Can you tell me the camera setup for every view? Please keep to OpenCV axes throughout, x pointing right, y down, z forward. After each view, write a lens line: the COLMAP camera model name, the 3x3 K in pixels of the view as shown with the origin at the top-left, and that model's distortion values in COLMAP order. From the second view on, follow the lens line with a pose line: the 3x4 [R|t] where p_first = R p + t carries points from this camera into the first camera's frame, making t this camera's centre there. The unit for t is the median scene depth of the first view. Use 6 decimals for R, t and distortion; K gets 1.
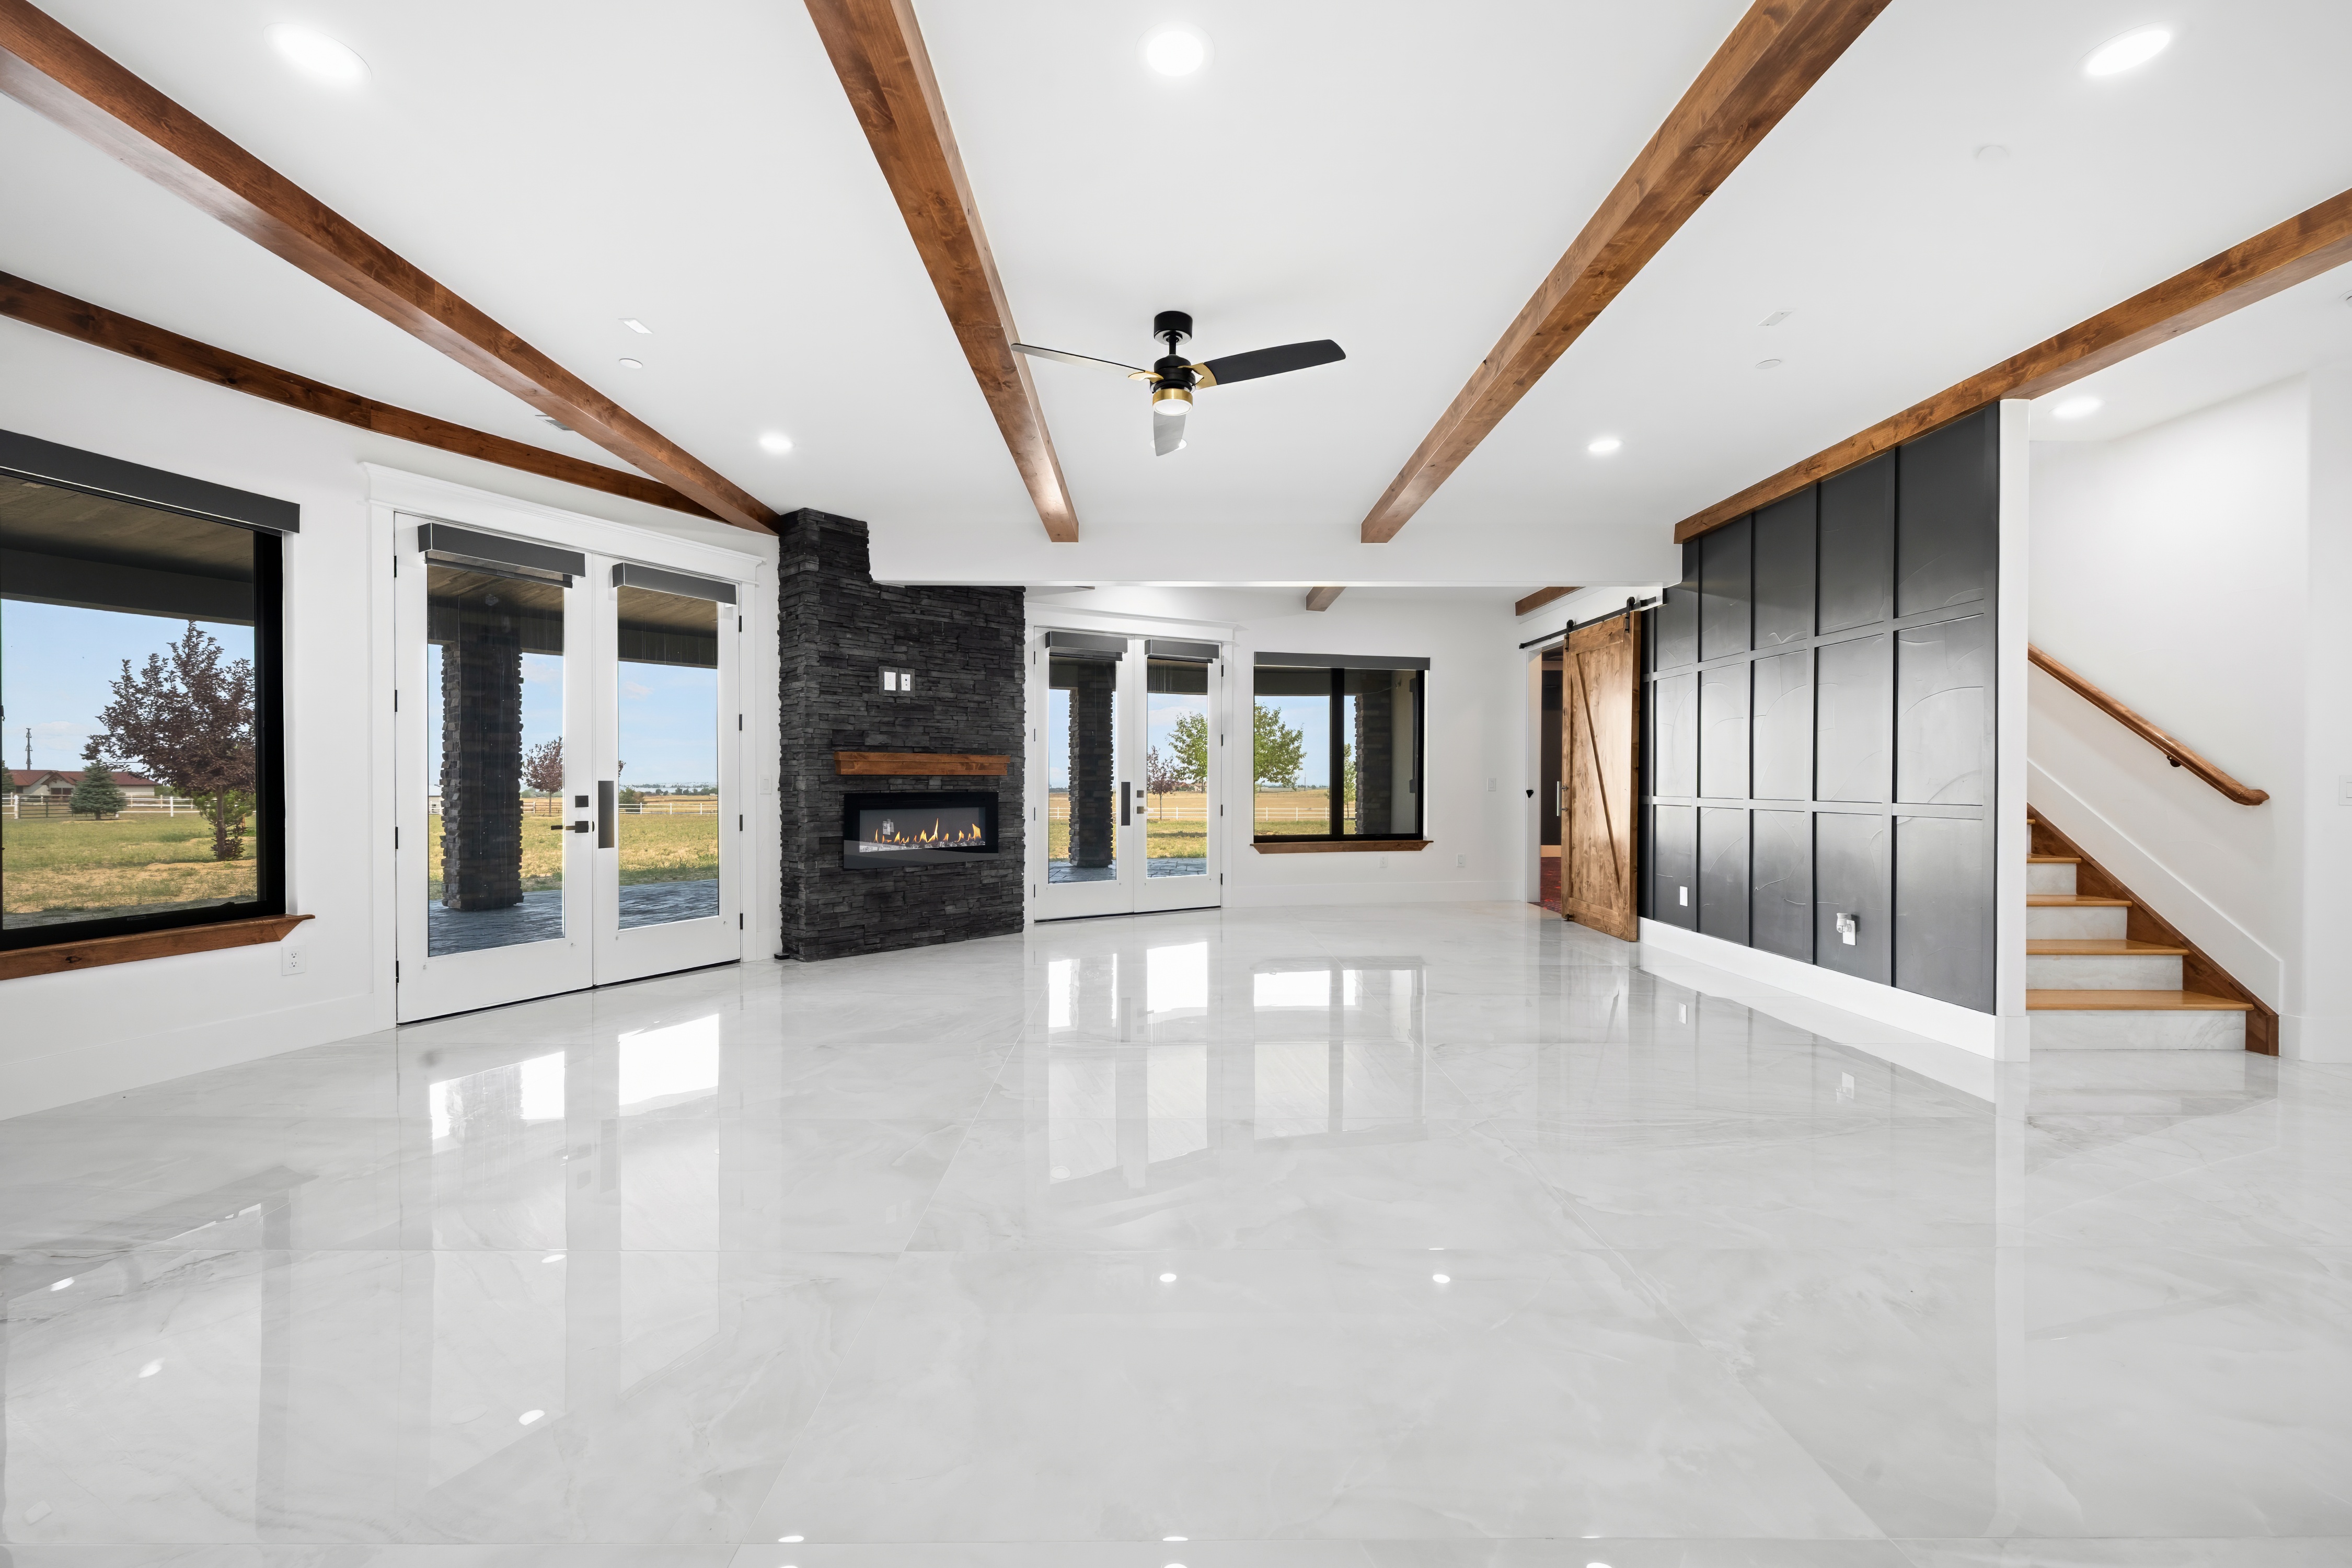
lens RADIAL K [[937.0, 0, 1173.9], [0, 937.0, 782.3], [0, 0, 1]] dist [0.015212, 0.000217]
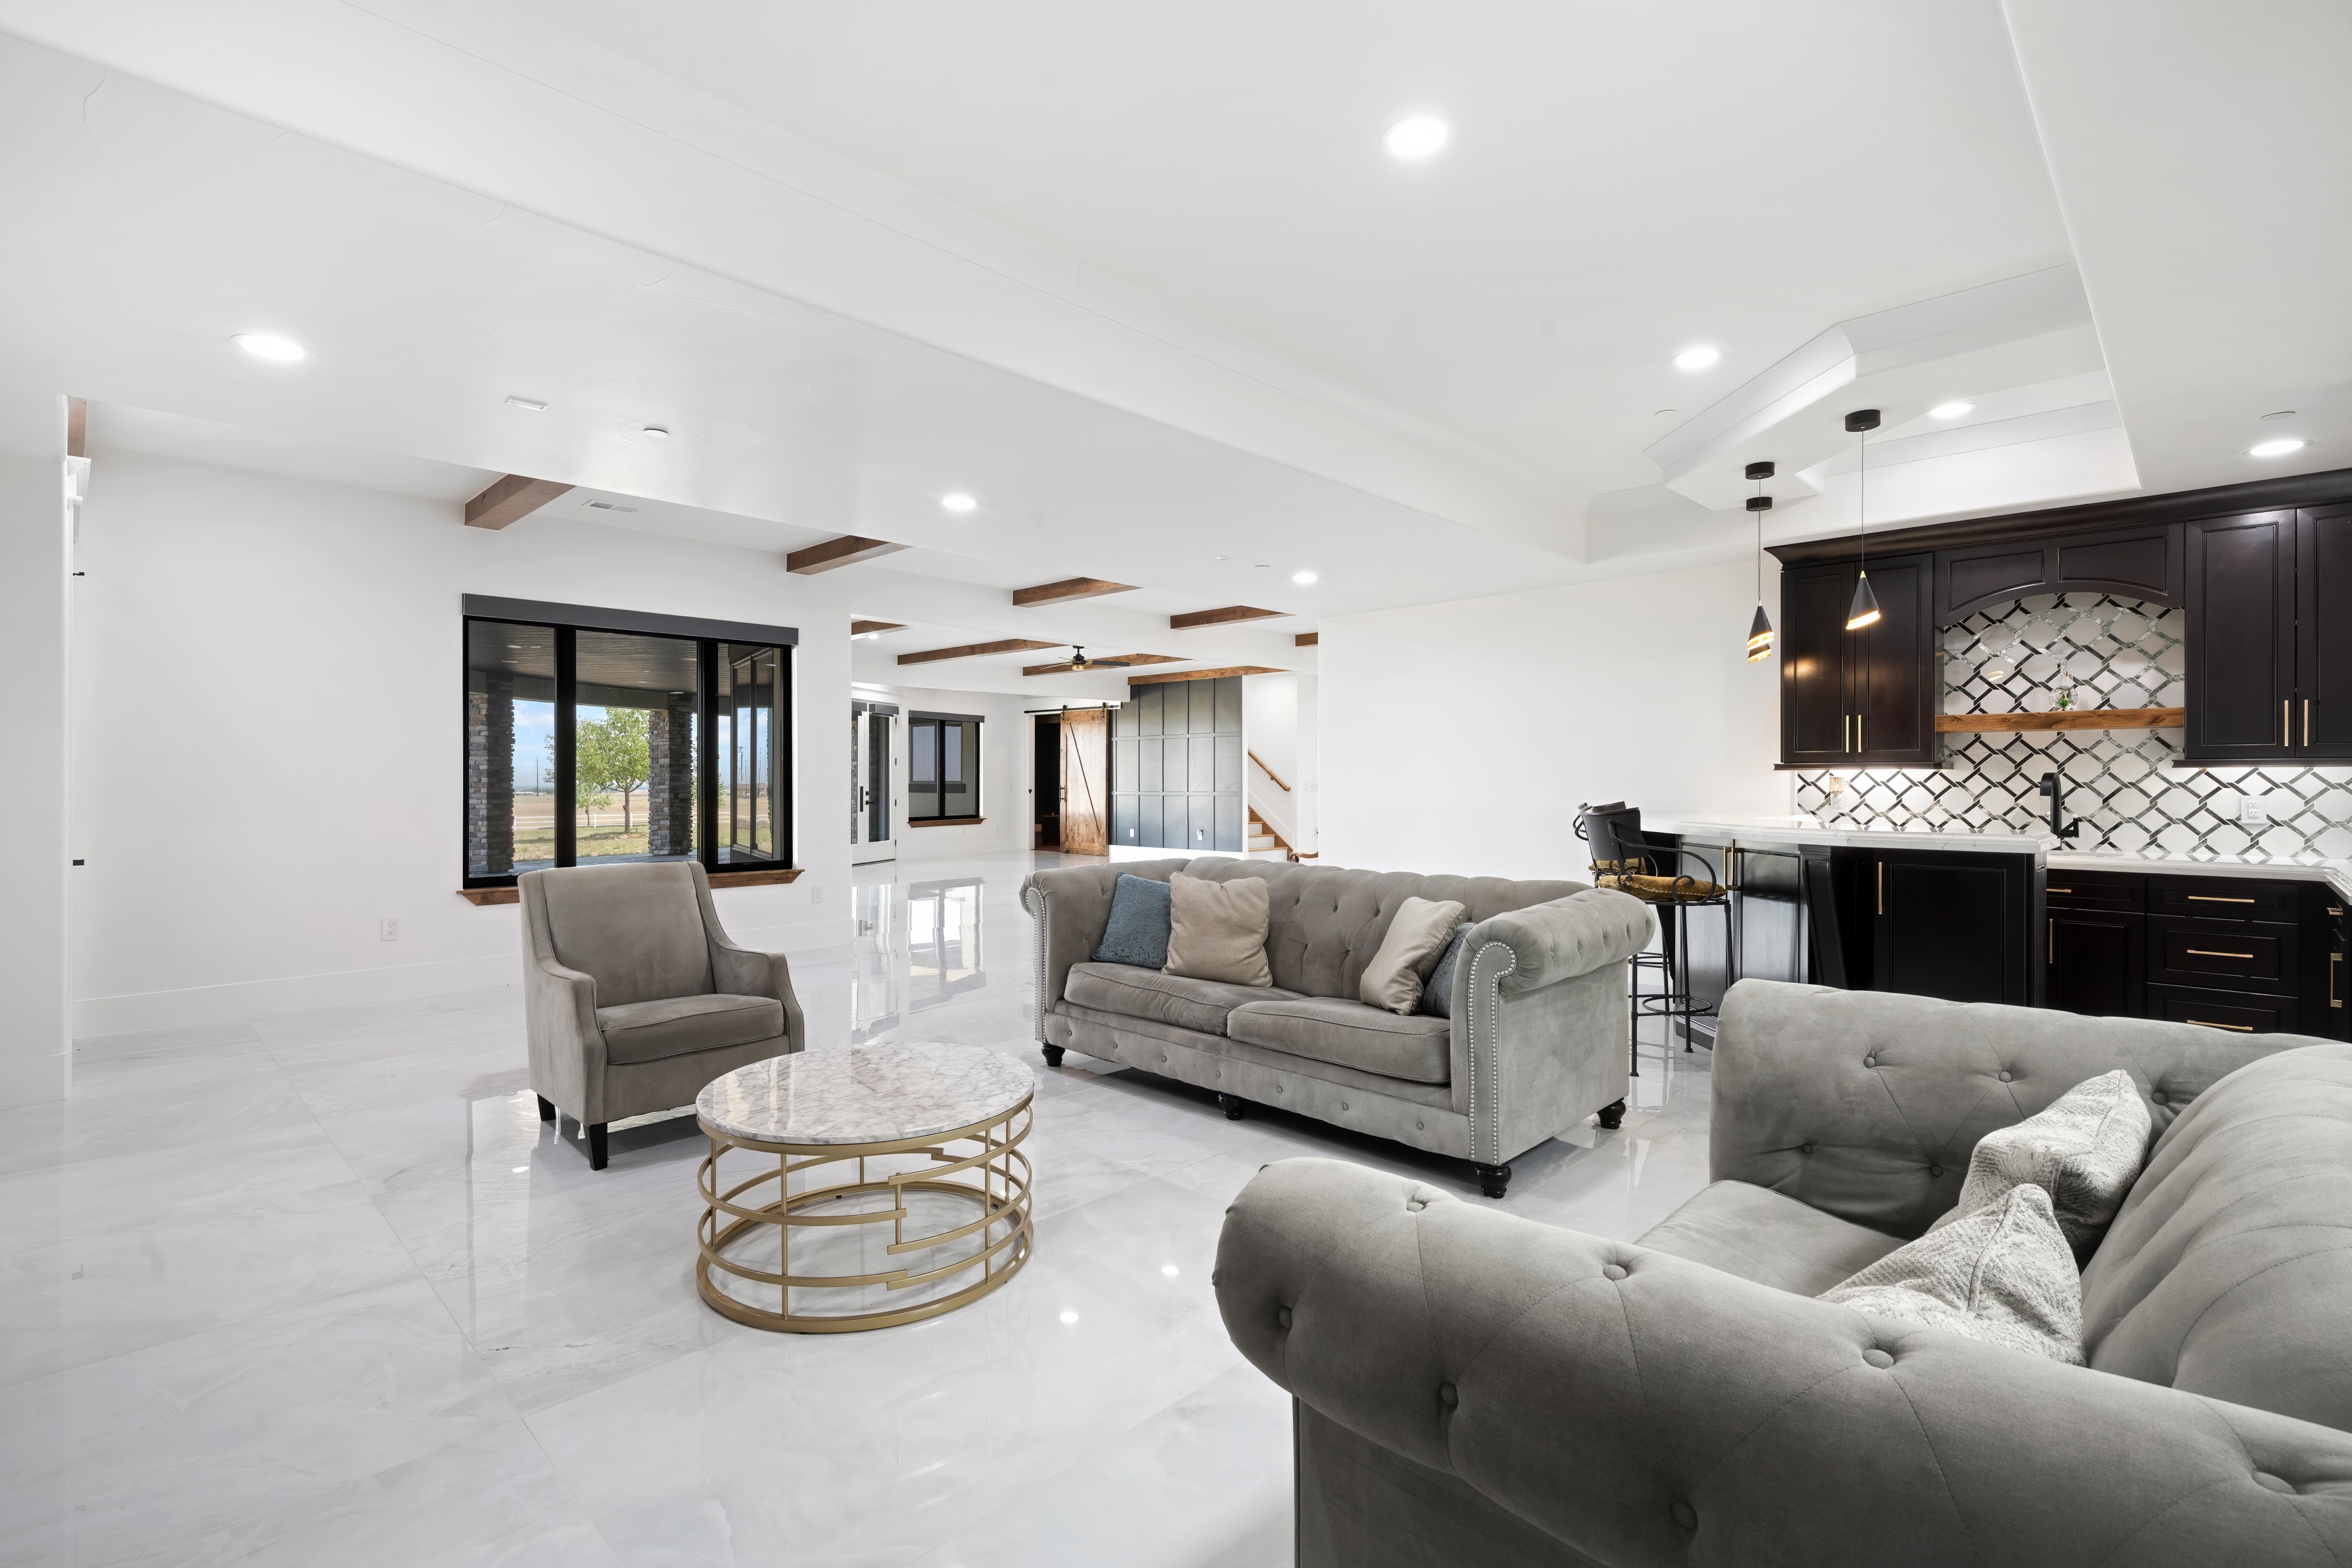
lens RADIAL K [[1062.8, 0, 1176.5], [0, 1062.8, 778.3], [0, 0, 1]] dist [-0.002046, 0.000315]
pose [[0.702116, -0.006140, 0.712036, -1.219029], [0.004636, 0.999981, 0.004051, -0.026956], [-0.712047, 0.000457, 0.702131, -0.917566]]
